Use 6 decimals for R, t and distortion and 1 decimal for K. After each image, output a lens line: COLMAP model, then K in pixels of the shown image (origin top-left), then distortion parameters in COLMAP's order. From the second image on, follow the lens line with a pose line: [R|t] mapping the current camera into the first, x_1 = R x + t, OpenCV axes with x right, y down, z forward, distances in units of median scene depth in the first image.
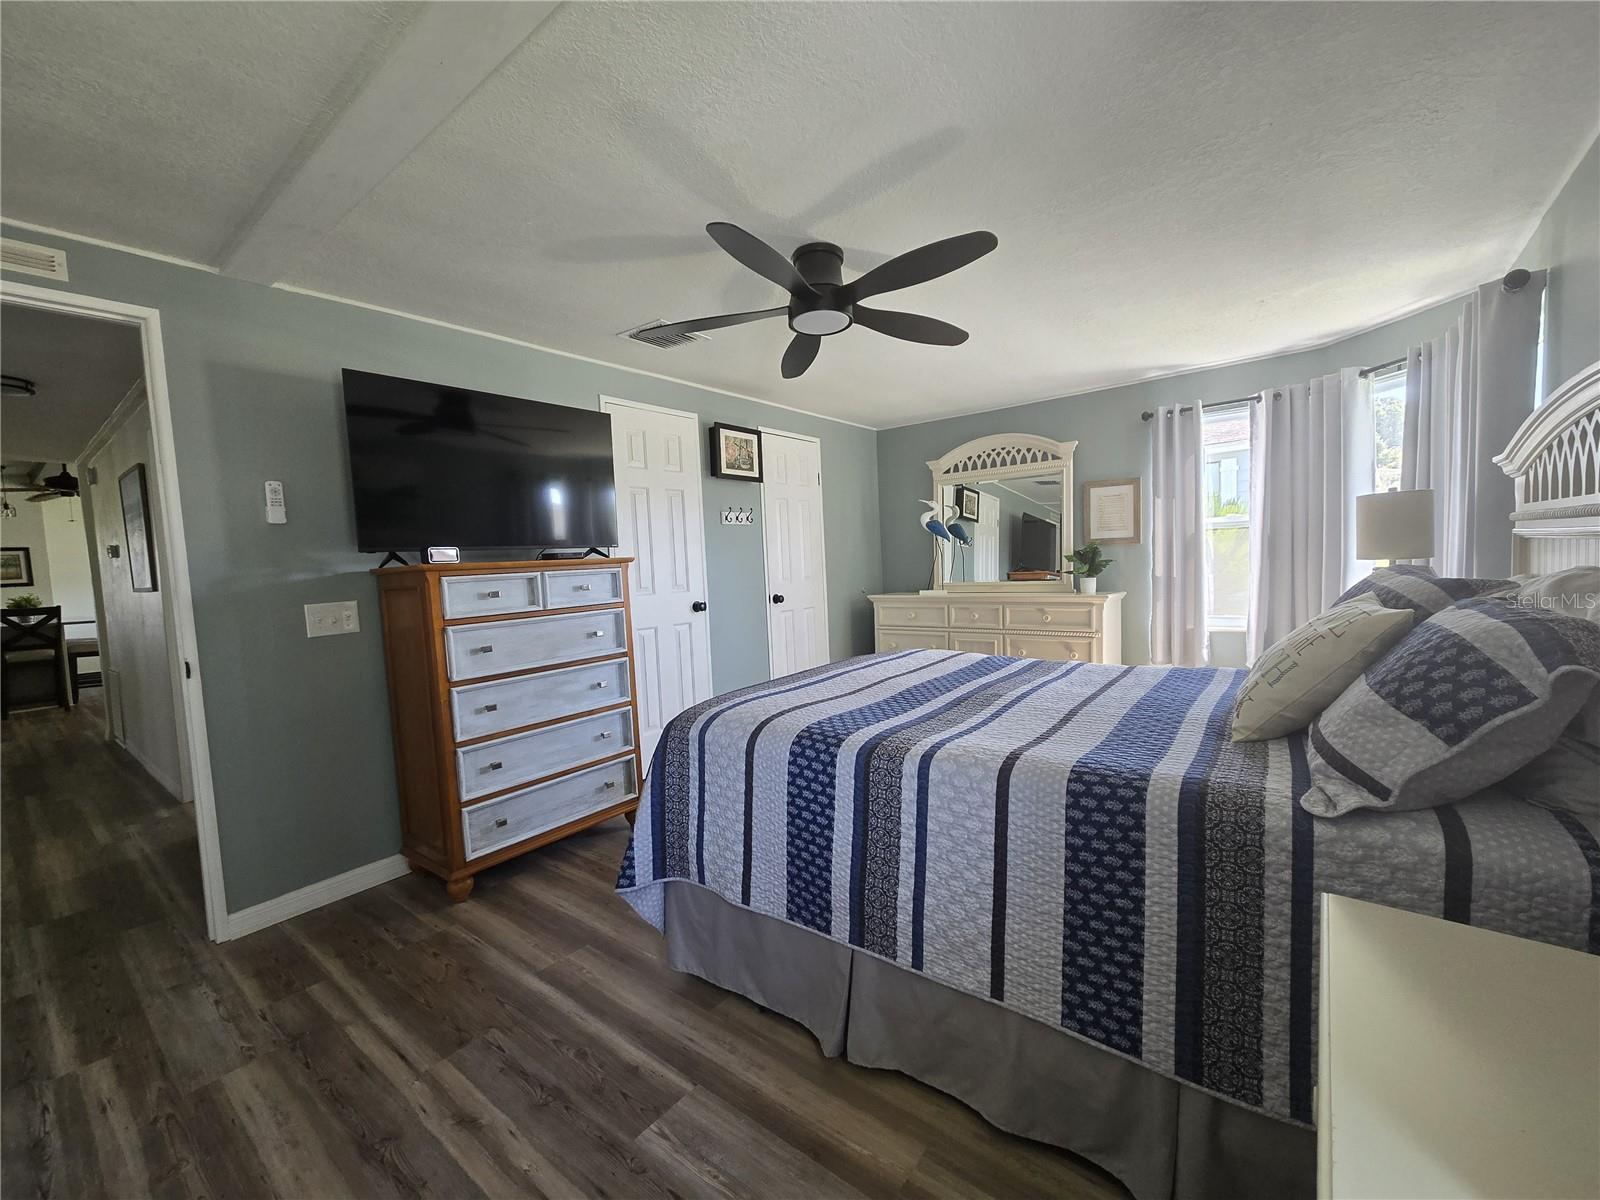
lens RADIAL K [[657.2, 0, 802.5], [0, 657.2, 605.1], [0, 0, 1]] dist [0.003142, -0.001398]
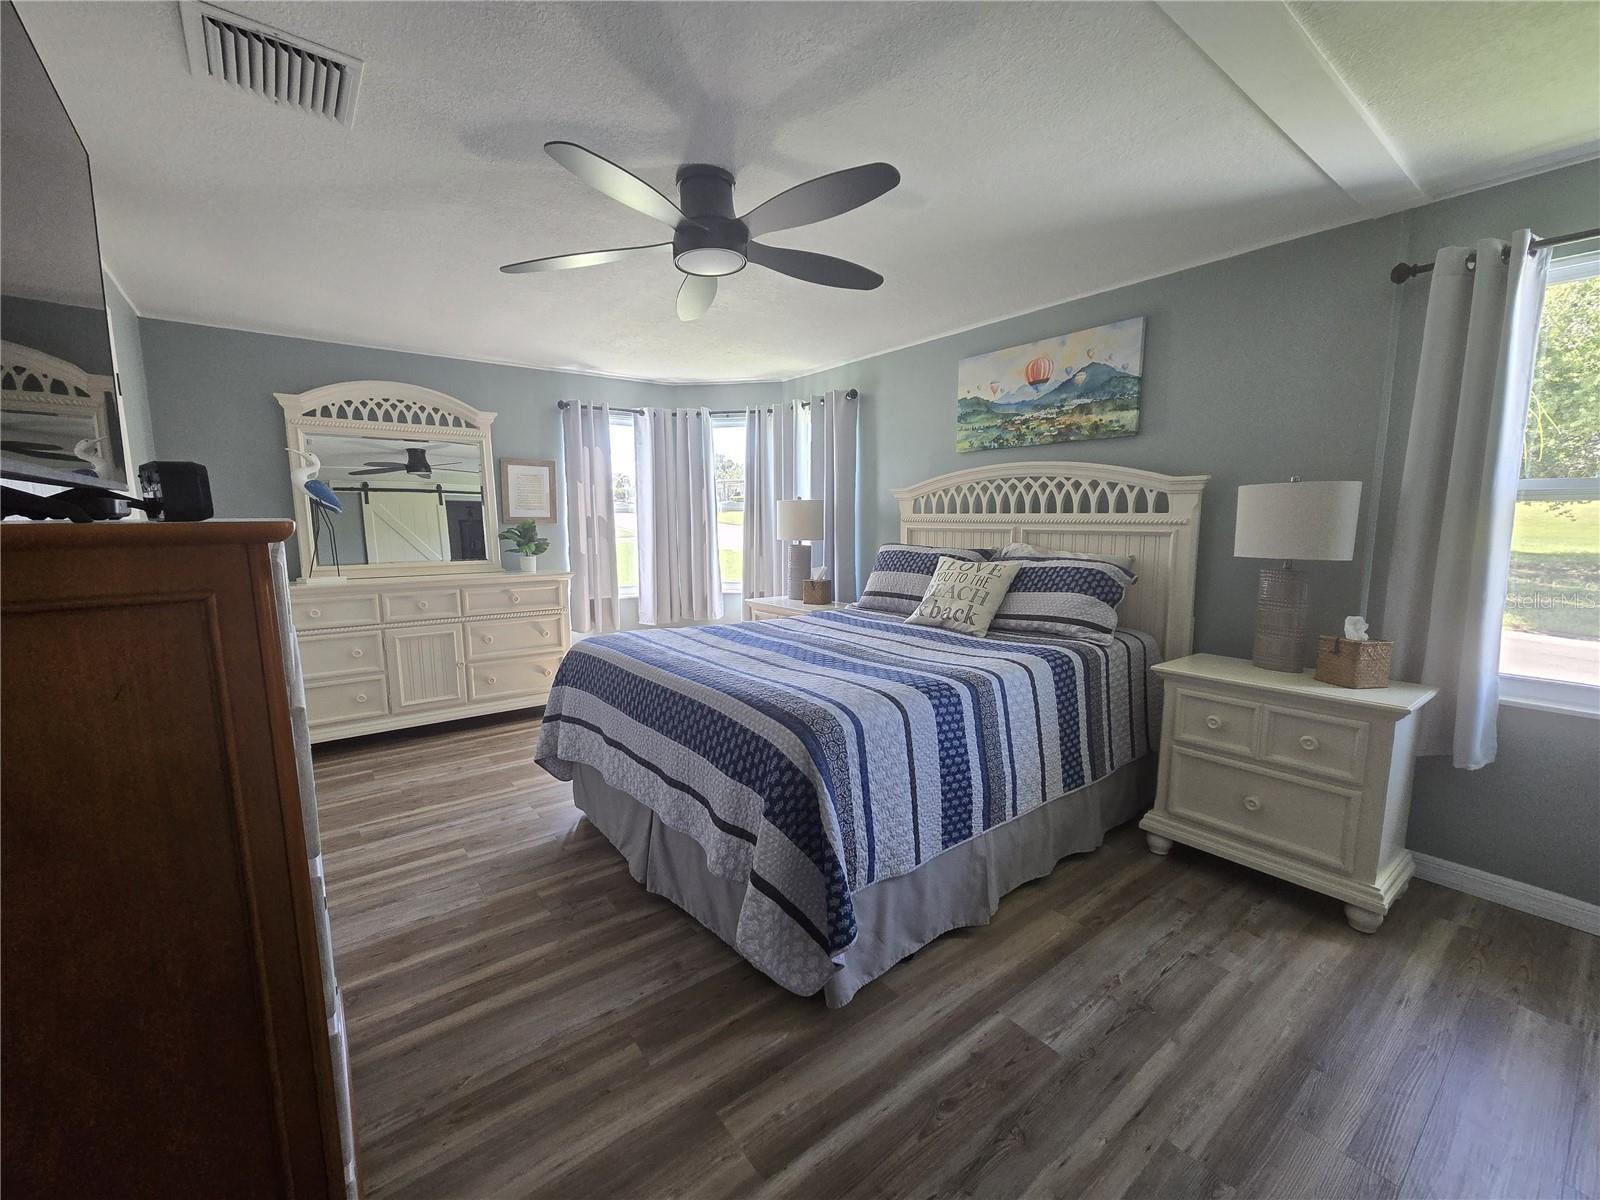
lens RADIAL K [[657.2, 0, 799.4], [0, 657.2, 609.2], [0, 0, 1]] dist [0.003142, -0.001398]
pose [[0.246890, -0.089787, 0.964875, -0.930424], [0.057477, 0.995302, 0.077912, -0.033621], [-0.967337, 0.036222, 0.250891, 0.762845]]
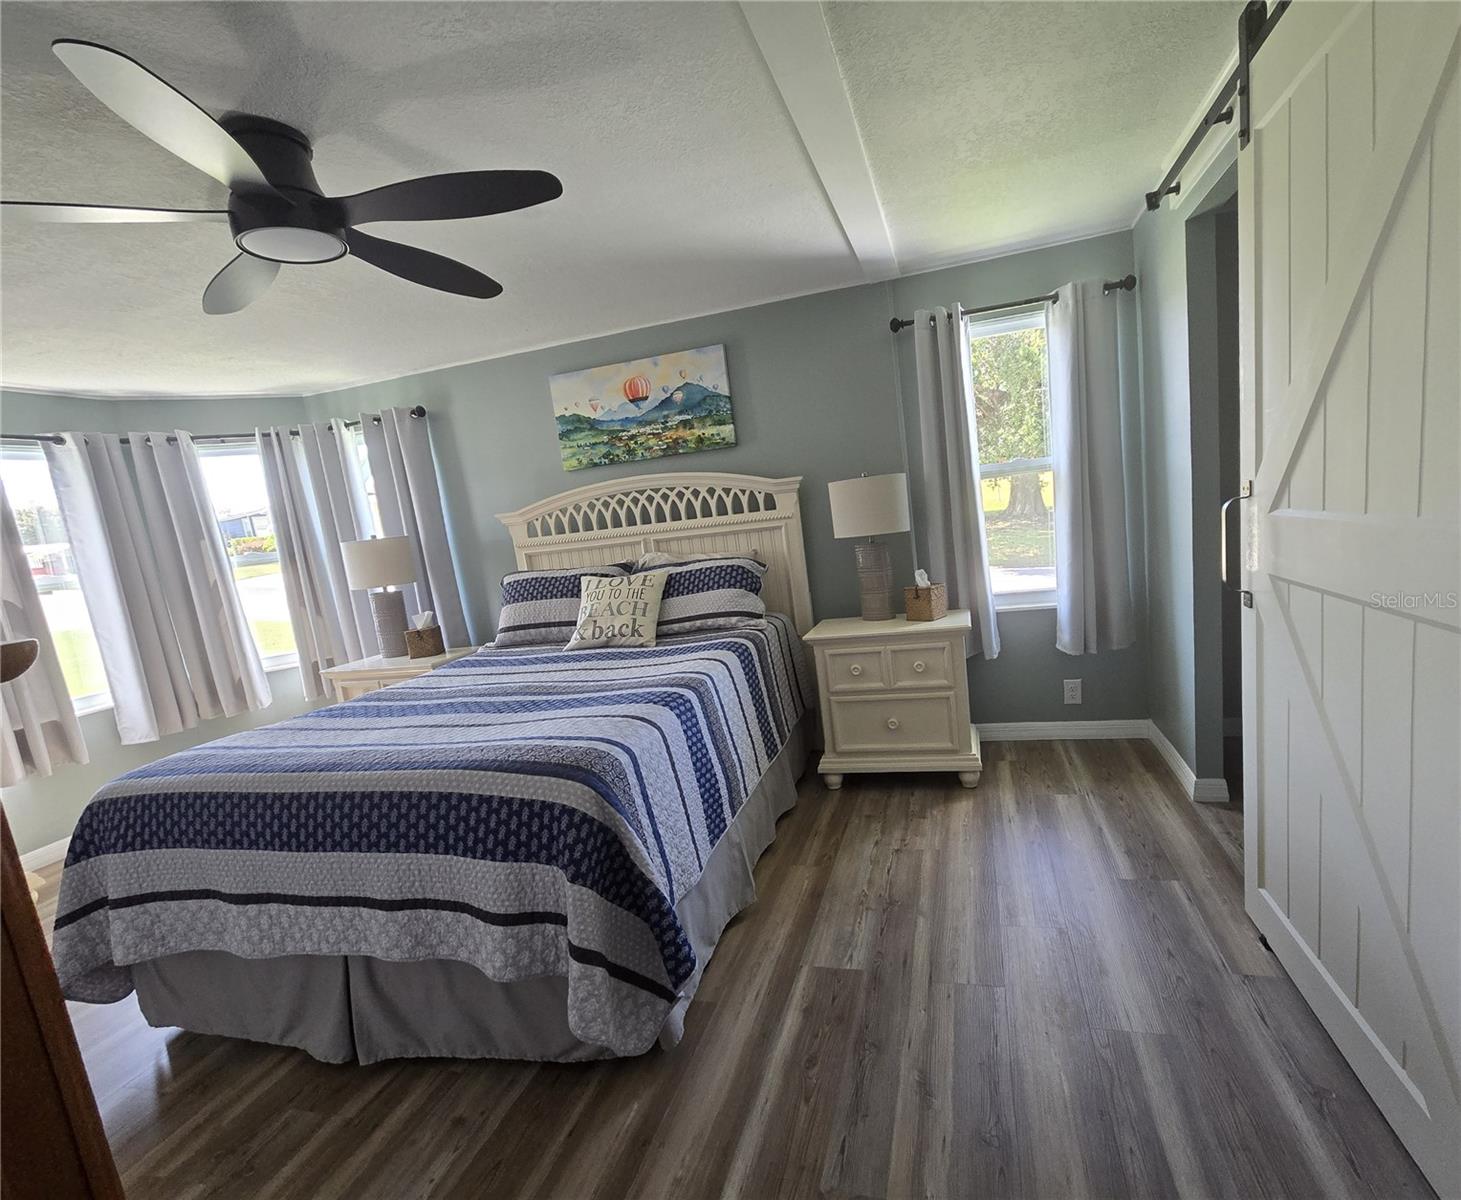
lens RADIAL K [[660.8, 0, 793.4], [0, 660.8, 608.1], [0, 0, 1]] dist [-0.001584, 0.003098]
pose [[-0.397236, -0.048875, 0.916414, -0.927177], [0.195500, 0.971153, 0.136537, -0.060405], [-0.896651, 0.233396, -0.376222, 0.984938]]
